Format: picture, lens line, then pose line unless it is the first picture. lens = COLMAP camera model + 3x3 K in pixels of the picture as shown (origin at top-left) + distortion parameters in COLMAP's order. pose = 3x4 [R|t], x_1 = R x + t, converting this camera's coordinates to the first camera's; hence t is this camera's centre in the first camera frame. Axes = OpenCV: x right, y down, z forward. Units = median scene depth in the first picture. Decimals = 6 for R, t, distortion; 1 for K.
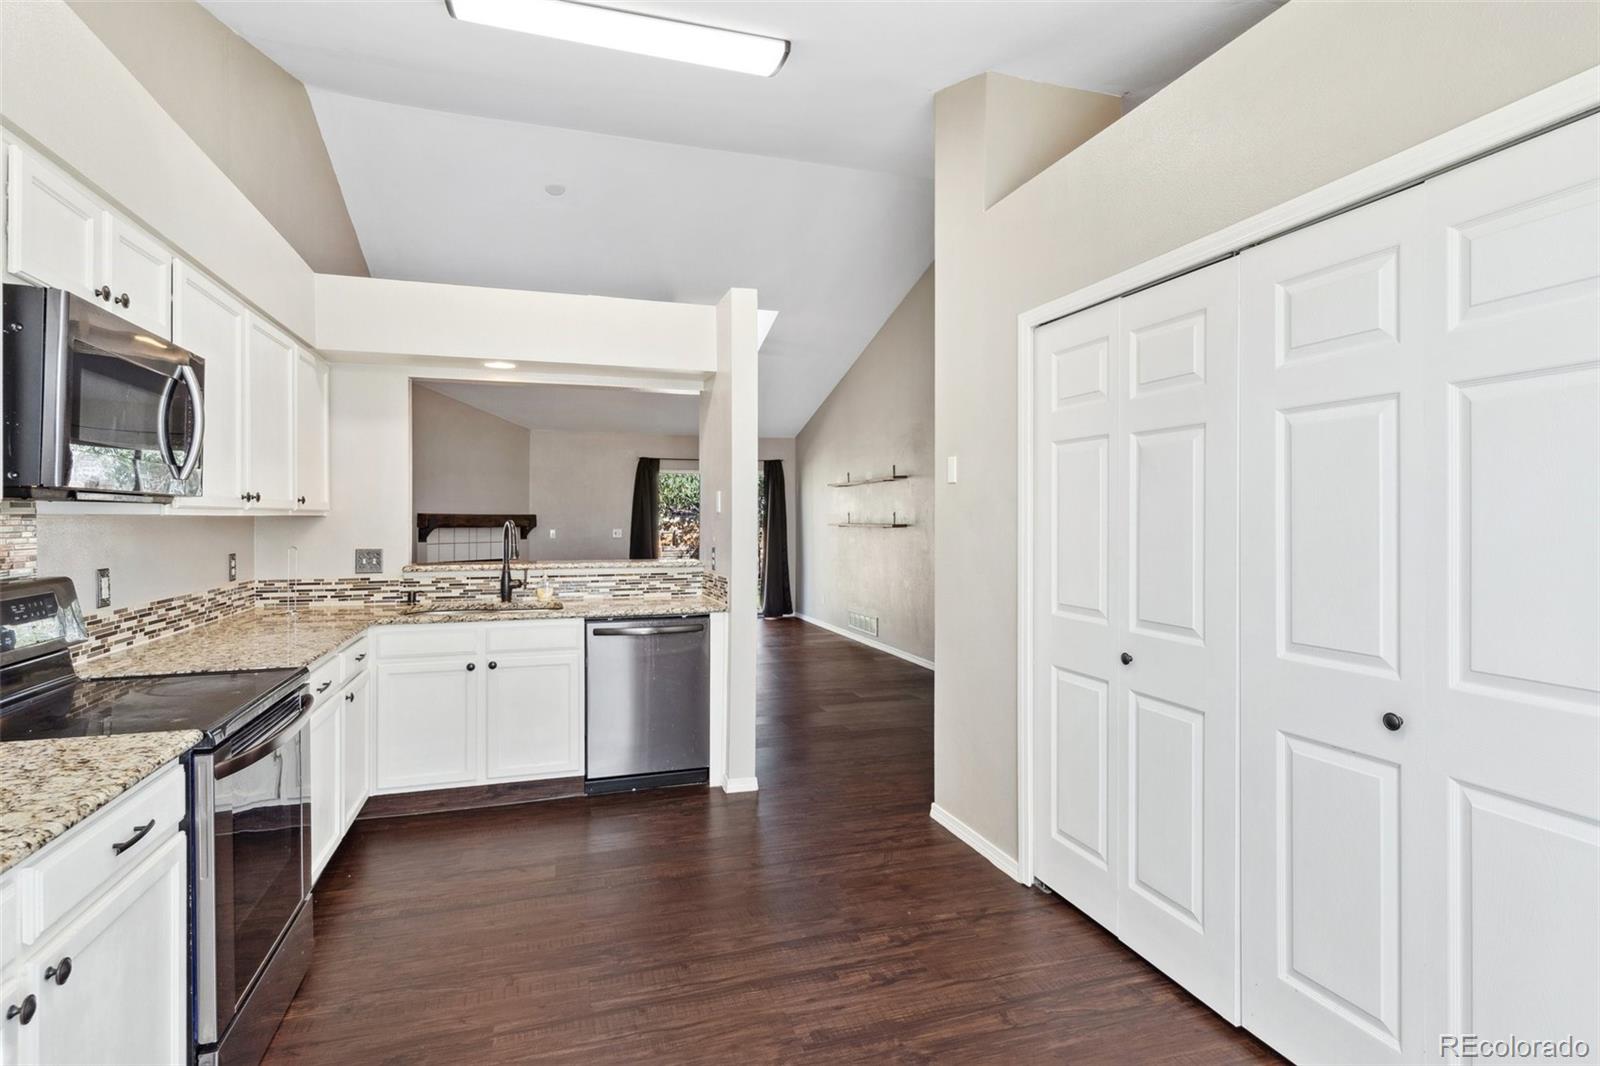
lens RADIAL K [[779.8, 0, 783.3], [0, 779.8, 530.6], [0, 0, 1]] dist [0.009975, -0.001812]
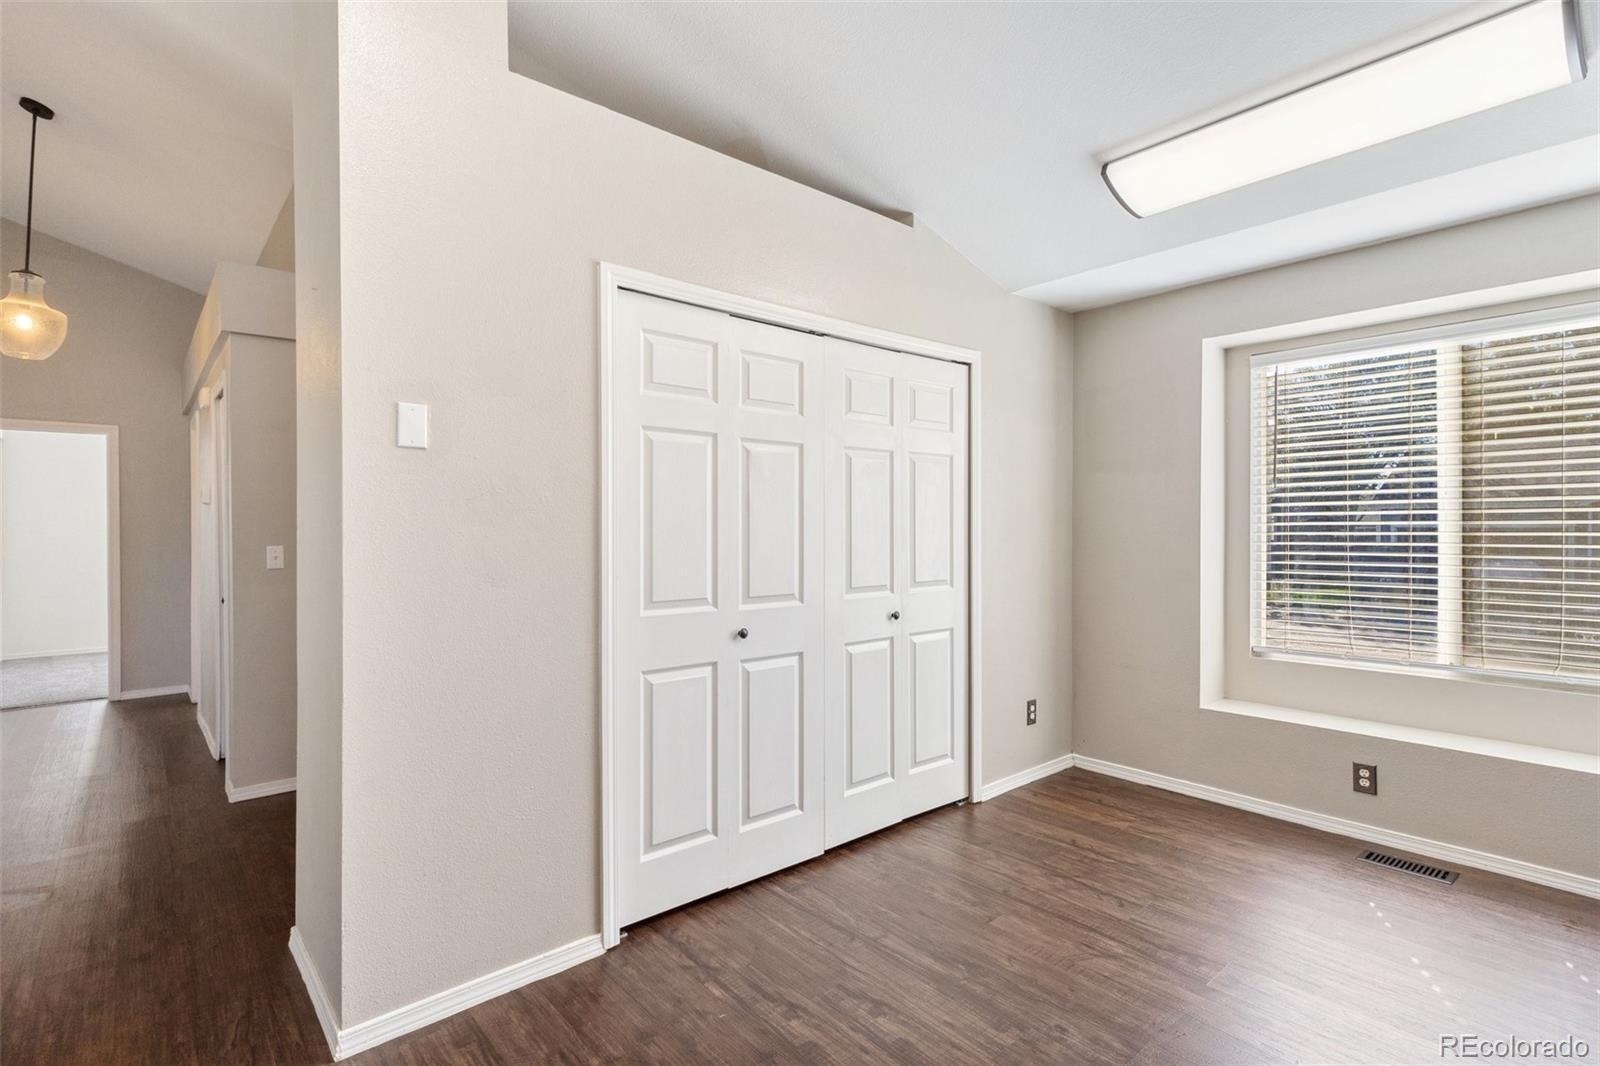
lens RADIAL K [[779.8, 0, 801.2], [0, 779.8, 522.1], [0, 0, 1]] dist [0.009975, -0.001812]
pose [[-0.406759, 0.000689, 0.913535, -0.636131], [0.008060, 0.999963, 0.002835, -0.006956], [-0.913500, 0.008517, -0.406749, 1.349011]]
